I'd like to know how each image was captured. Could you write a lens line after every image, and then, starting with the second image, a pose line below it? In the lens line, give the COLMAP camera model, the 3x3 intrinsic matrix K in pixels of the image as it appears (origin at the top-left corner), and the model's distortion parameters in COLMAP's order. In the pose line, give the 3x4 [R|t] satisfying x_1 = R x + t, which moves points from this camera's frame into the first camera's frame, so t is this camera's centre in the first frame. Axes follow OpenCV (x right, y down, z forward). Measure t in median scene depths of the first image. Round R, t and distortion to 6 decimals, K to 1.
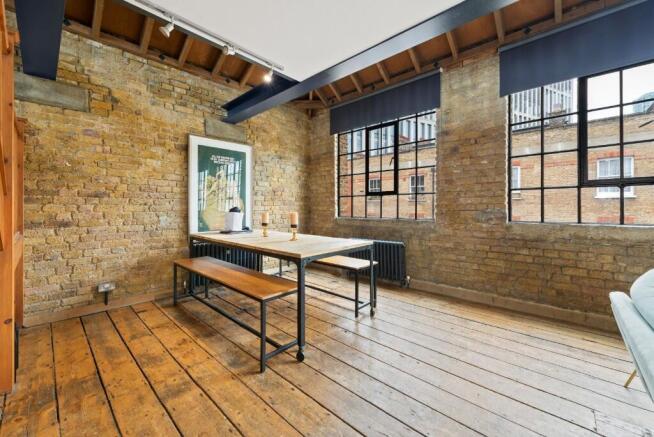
lens RADIAL K [[263.1, 0, 323.1], [0, 263.1, 207.1], [0, 0, 1]] dist [0.014012, 0.000010]
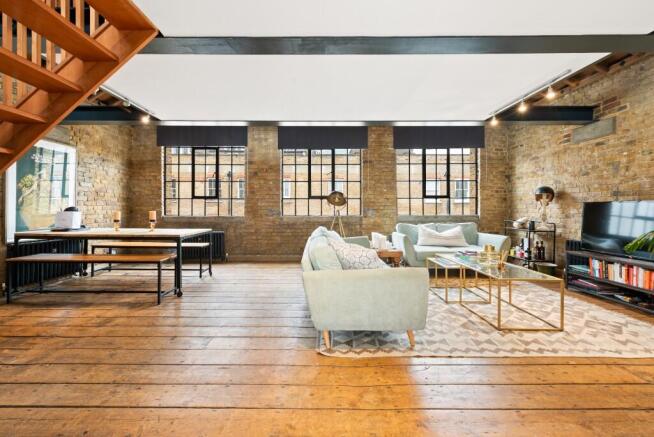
lens RADIAL K [[270.5, 0, 321.6], [0, 270.5, 209.6], [0, 0, 1]] dist [0.014040, 0.000007]
pose [[0.731084, 0.000151, 0.682288, -0.336315], [-0.004263, 0.999981, 0.004346, 0.002190], [-0.682275, -0.006086, 0.731071, -0.497664]]
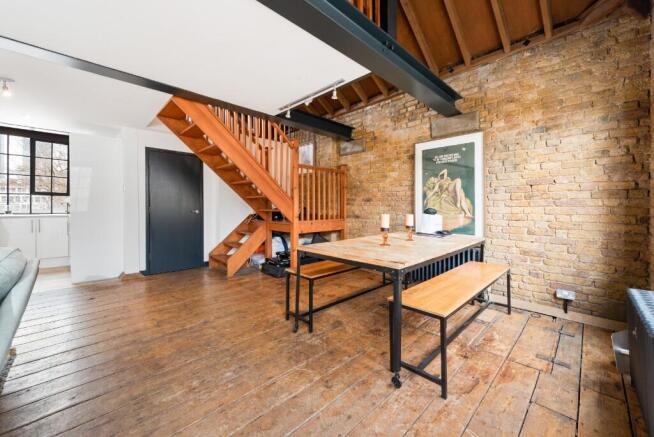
lens RADIAL K [[263.1, 0, 323.1], [0, 263.1, 207.1], [0, 0, 1]] dist [0.014012, 0.000010]
pose [[-0.058055, -0.000466, -0.998313, 0.613678], [-0.008875, 0.999961, 0.000049, -0.000315], [0.998274, 0.008863, -0.058057, 0.642505]]
